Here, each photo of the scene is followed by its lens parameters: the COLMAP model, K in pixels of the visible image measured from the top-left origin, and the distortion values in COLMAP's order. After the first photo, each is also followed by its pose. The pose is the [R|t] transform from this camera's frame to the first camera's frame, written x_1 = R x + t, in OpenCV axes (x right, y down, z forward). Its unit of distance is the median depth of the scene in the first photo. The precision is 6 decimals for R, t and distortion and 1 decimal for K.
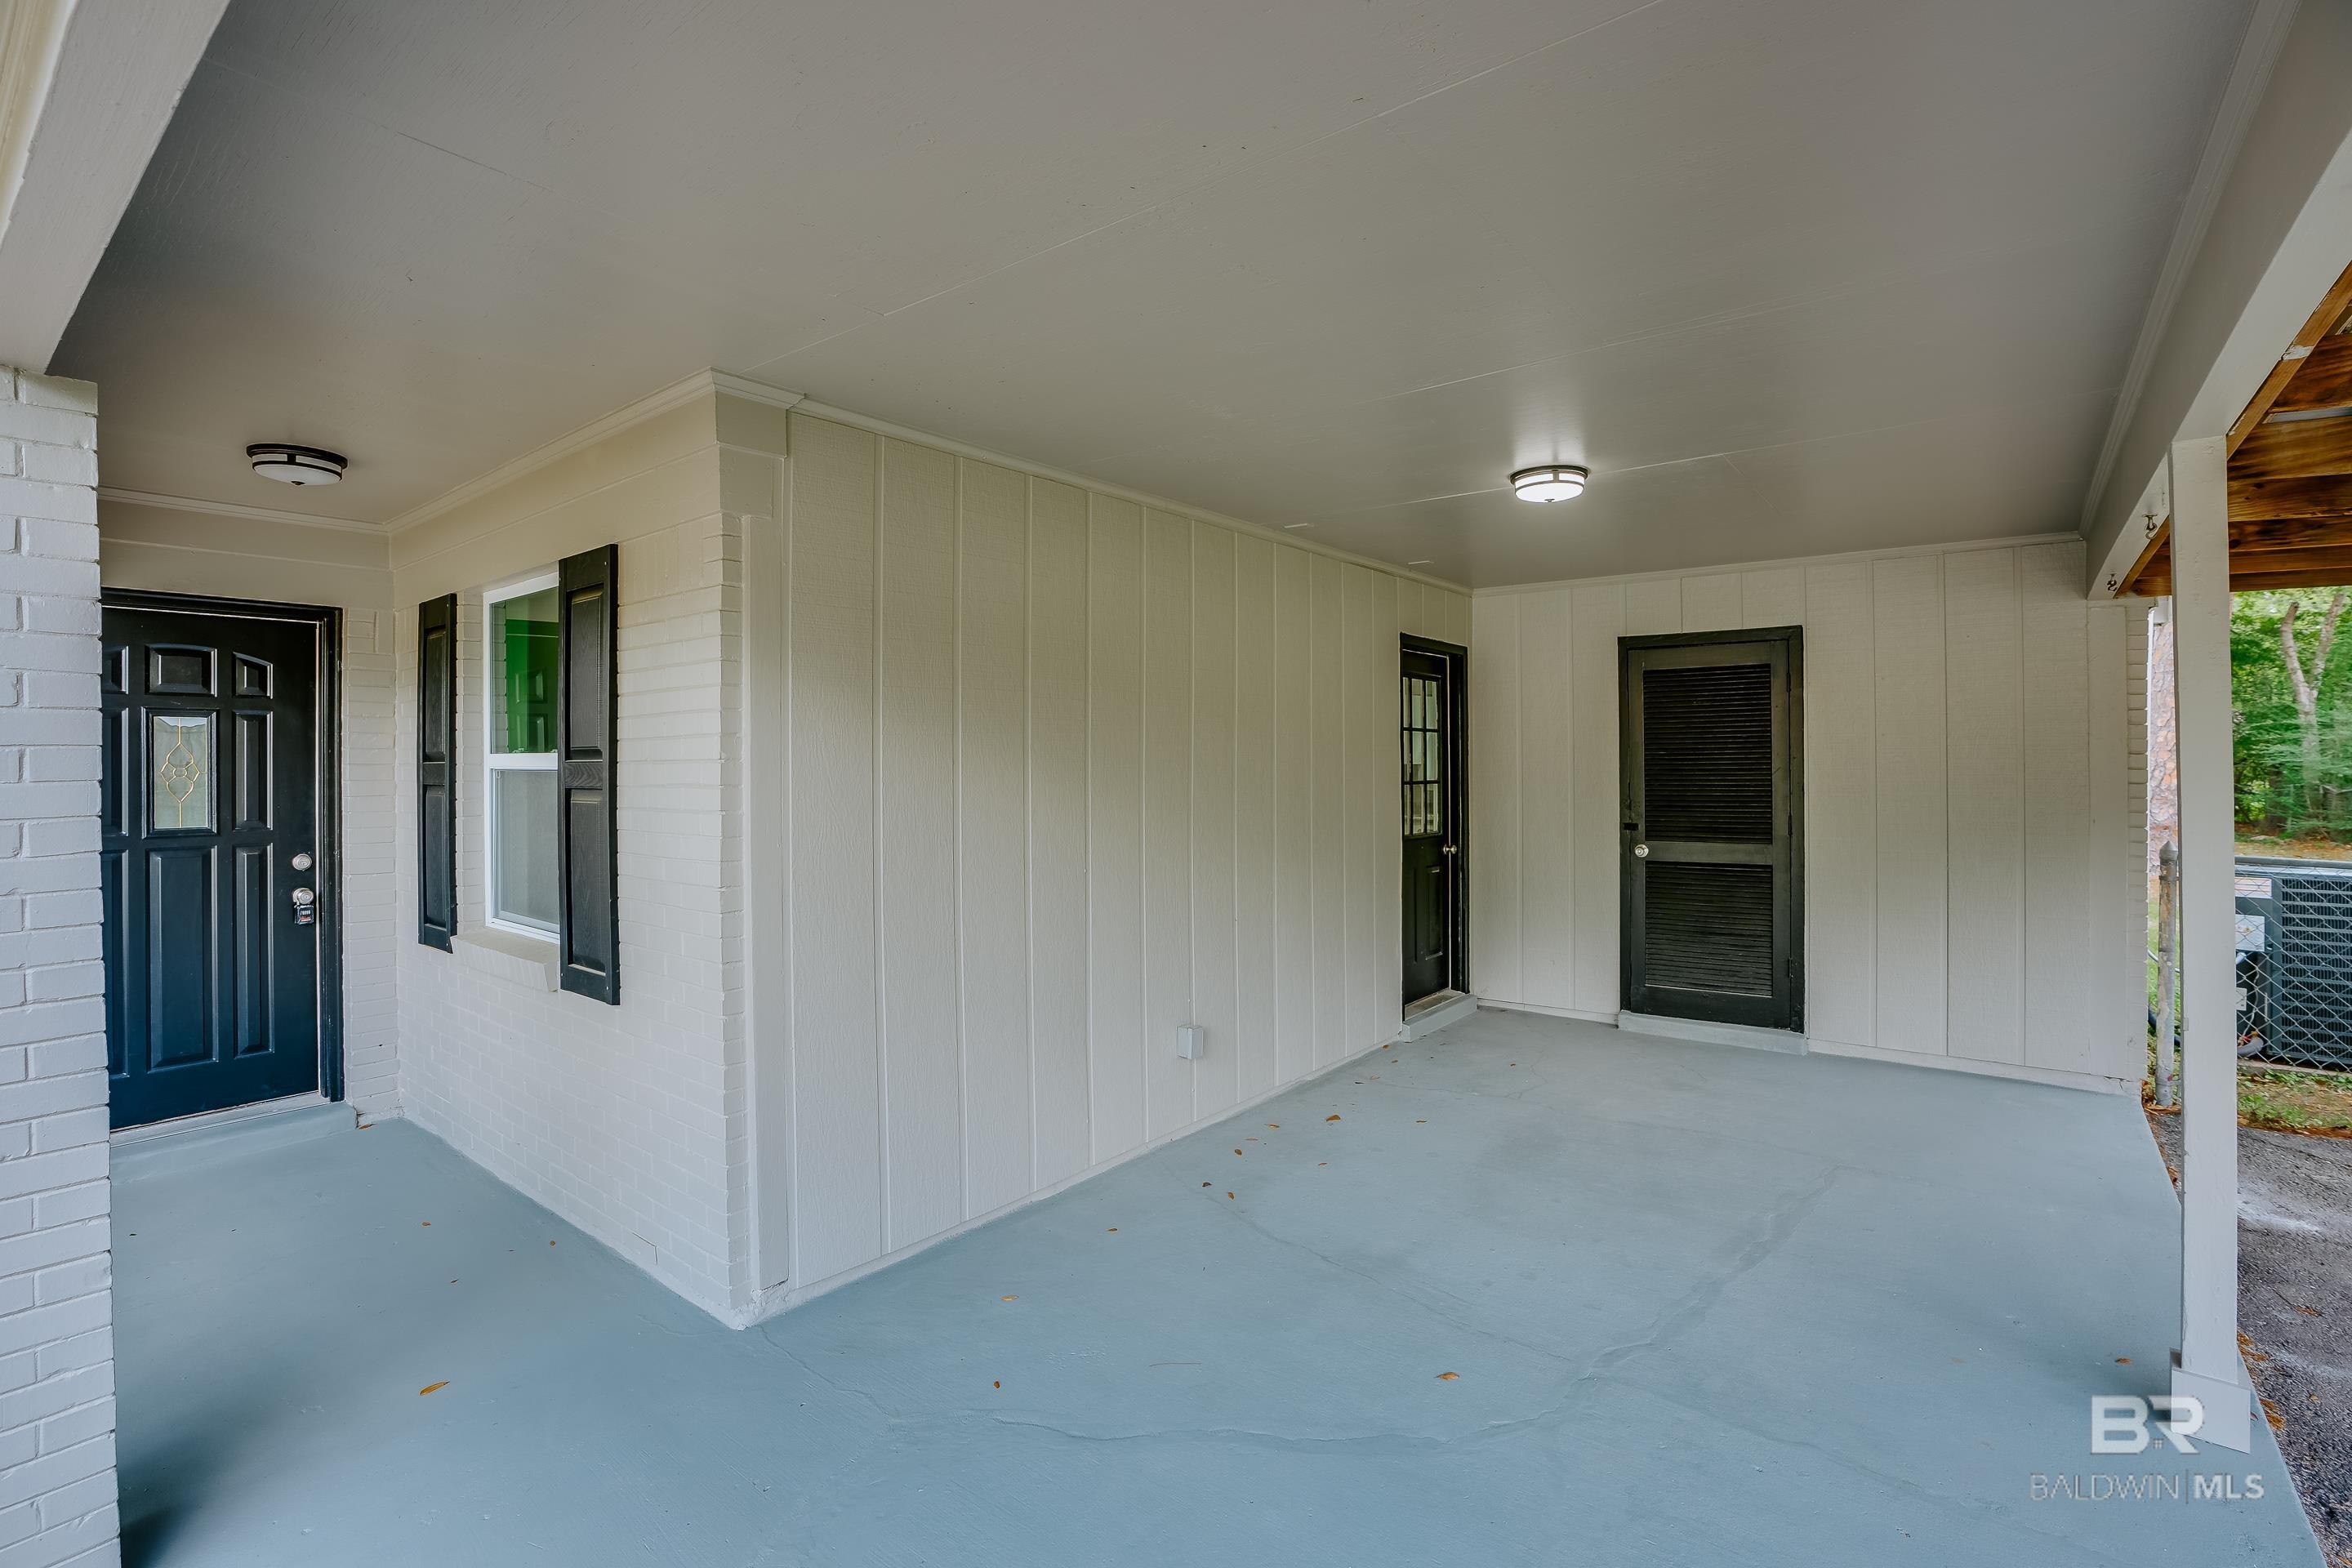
lens RADIAL K [[1081.7, 0, 1173.0], [0, 1081.7, 791.2], [0, 0, 1]] dist [-0.070457, 0.027315]
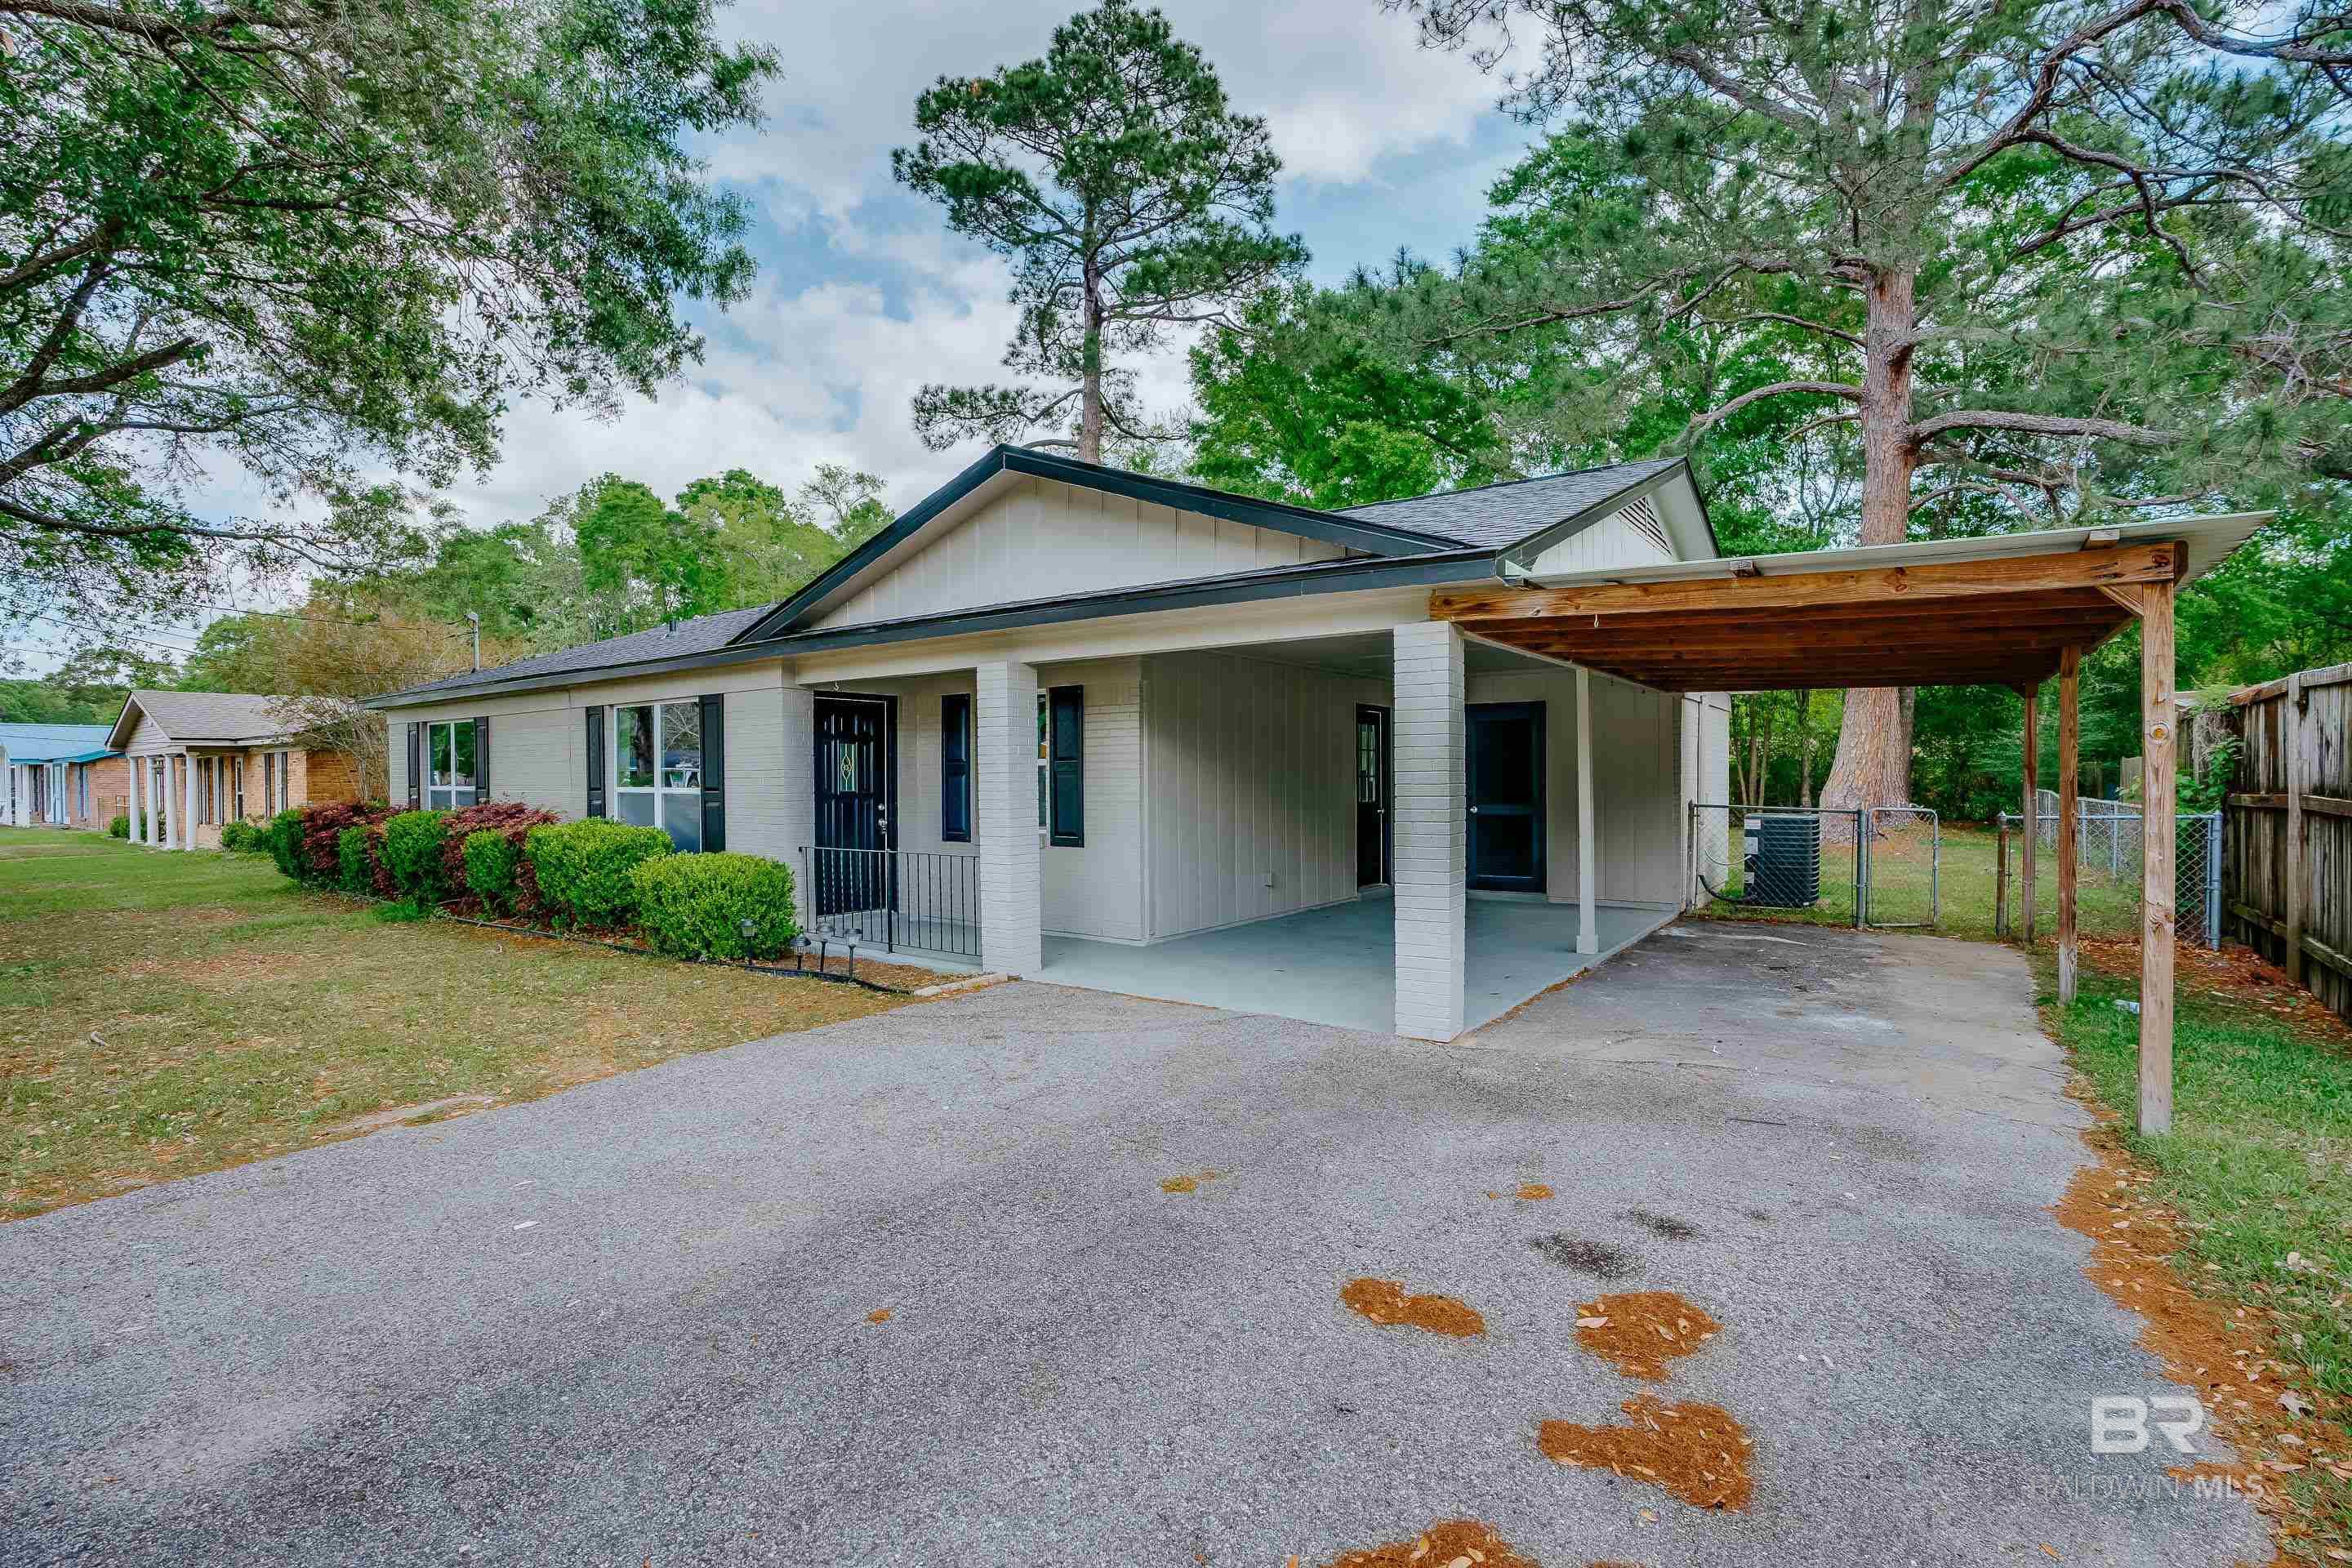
lens RADIAL K [[1081.7, 0, 1173.0], [0, 1081.7, 791.2], [0, 0, 1]] dist [-0.070457, 0.027315]
pose [[0.999090, 0.000518, 0.042638, -0.281310], [0.000081, 0.999901, -0.014066, 0.062564], [-0.042641, 0.014057, 0.998992, -1.297878]]
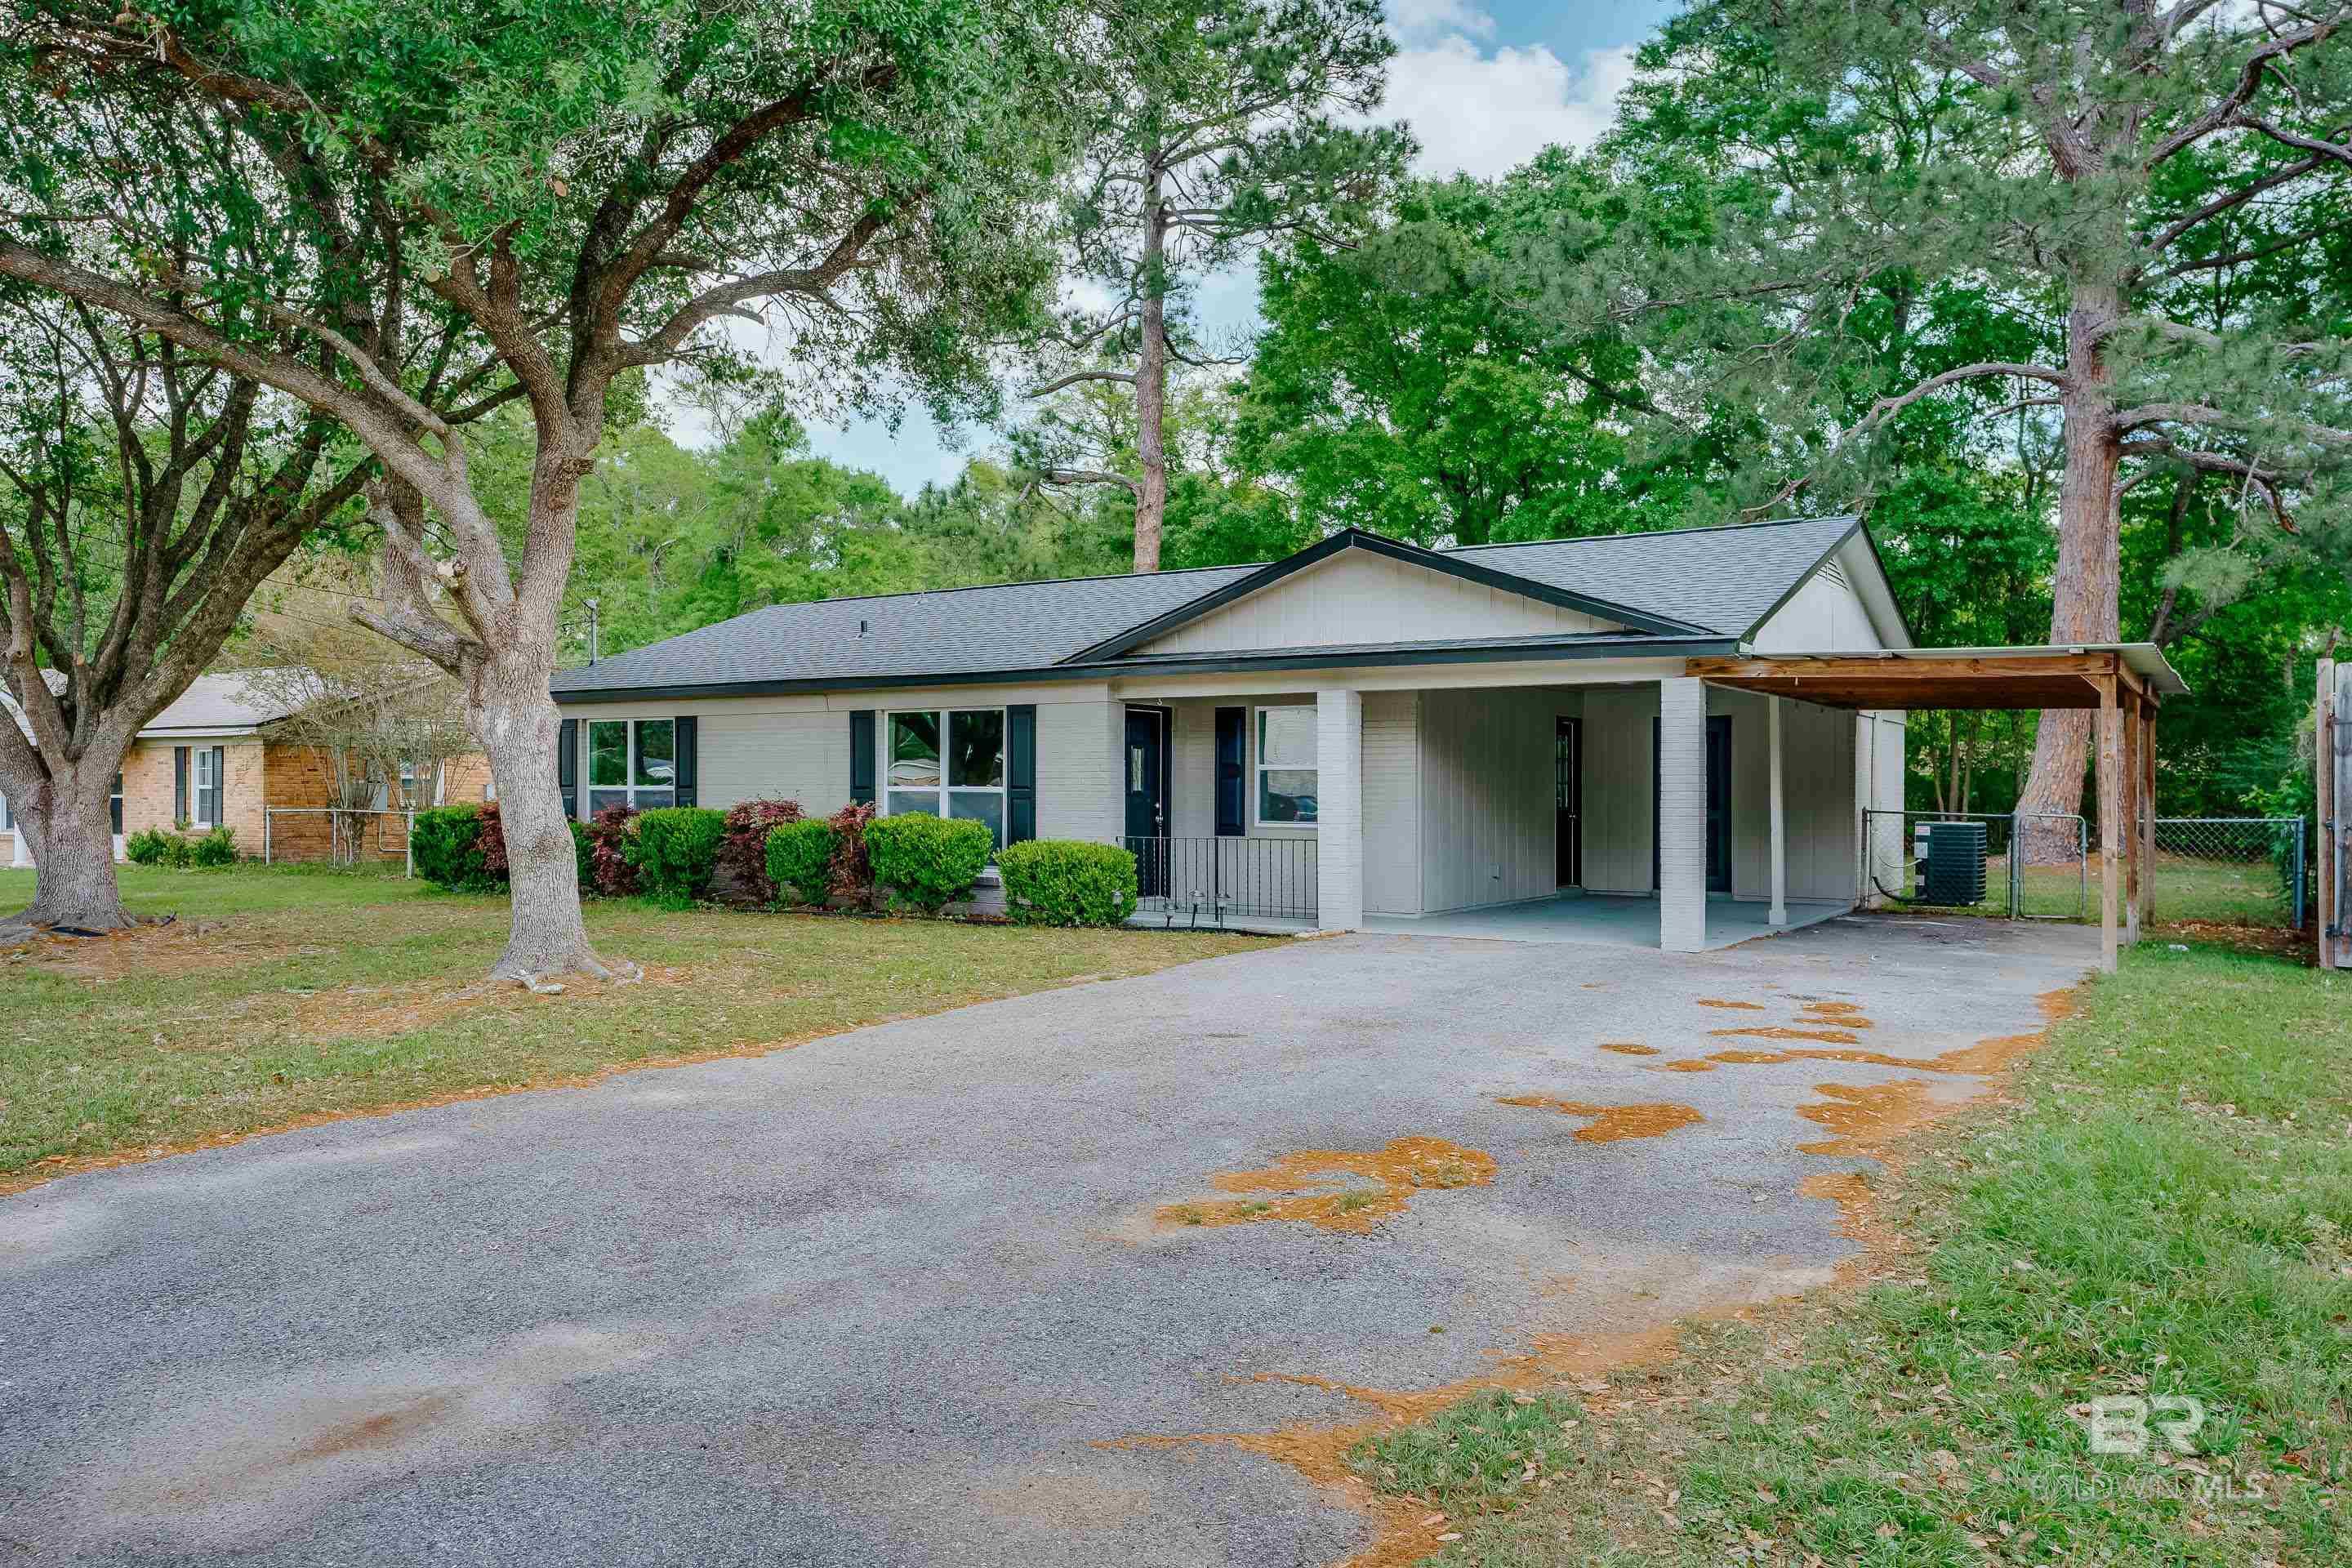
lens RADIAL K [[1698.8, 0, 1138.6], [0, 1698.8, 799.9], [0, 0, 1]] dist [-0.010349, 0.000901]
pose [[0.996842, 0.010052, 0.078773, -1.141560], [-0.008148, 0.999668, -0.024449, 0.148286], [-0.078993, 0.023730, 0.996593, -2.999609]]
